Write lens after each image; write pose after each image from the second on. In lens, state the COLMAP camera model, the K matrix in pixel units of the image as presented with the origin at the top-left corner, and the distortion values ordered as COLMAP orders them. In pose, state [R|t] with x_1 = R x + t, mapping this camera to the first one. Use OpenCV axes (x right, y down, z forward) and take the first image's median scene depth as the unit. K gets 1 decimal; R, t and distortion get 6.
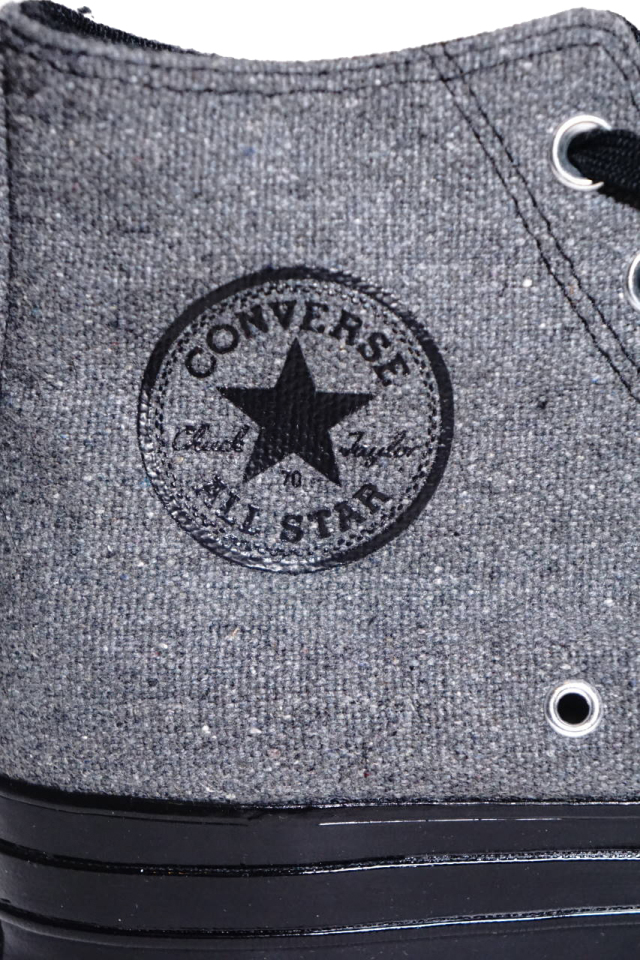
lens RADIAL K [[2315.1, 0, 319.1], [0, 2315.1, 480.1], [0, 0, 1]] dist [0.232343, 0.000000]
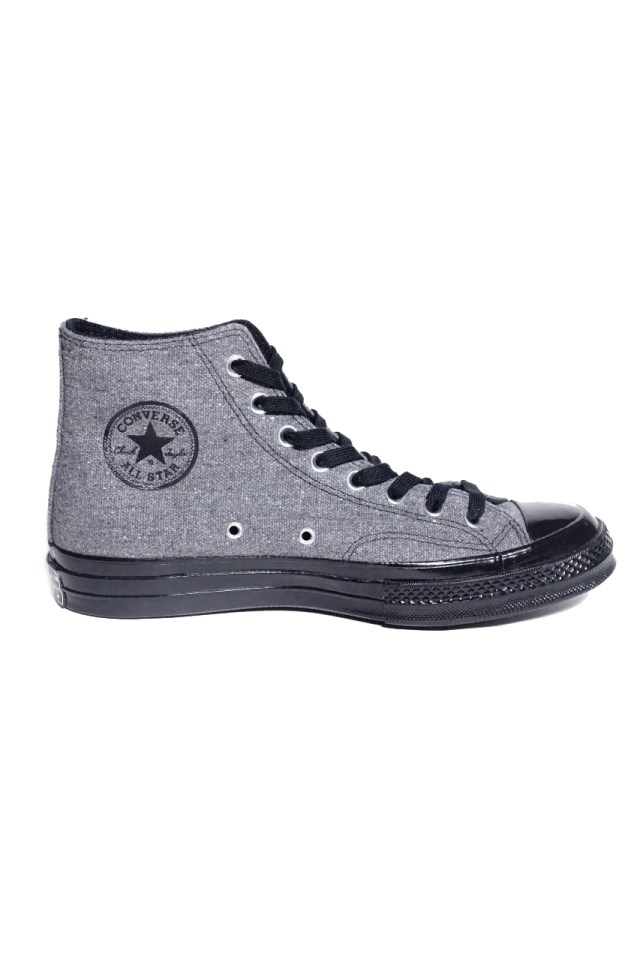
lens RADIAL K [[1339.3, 0, 320.0], [0, 1339.3, 479.3], [0, 0, 1]] dist [0.036536, 0.000000]
pose [[0.999043, -0.004014, 0.043553, 0.148991], [-0.000459, 0.994764, 0.102199, -0.174606], [-0.043735, -0.102121, 0.993810, -0.933509]]
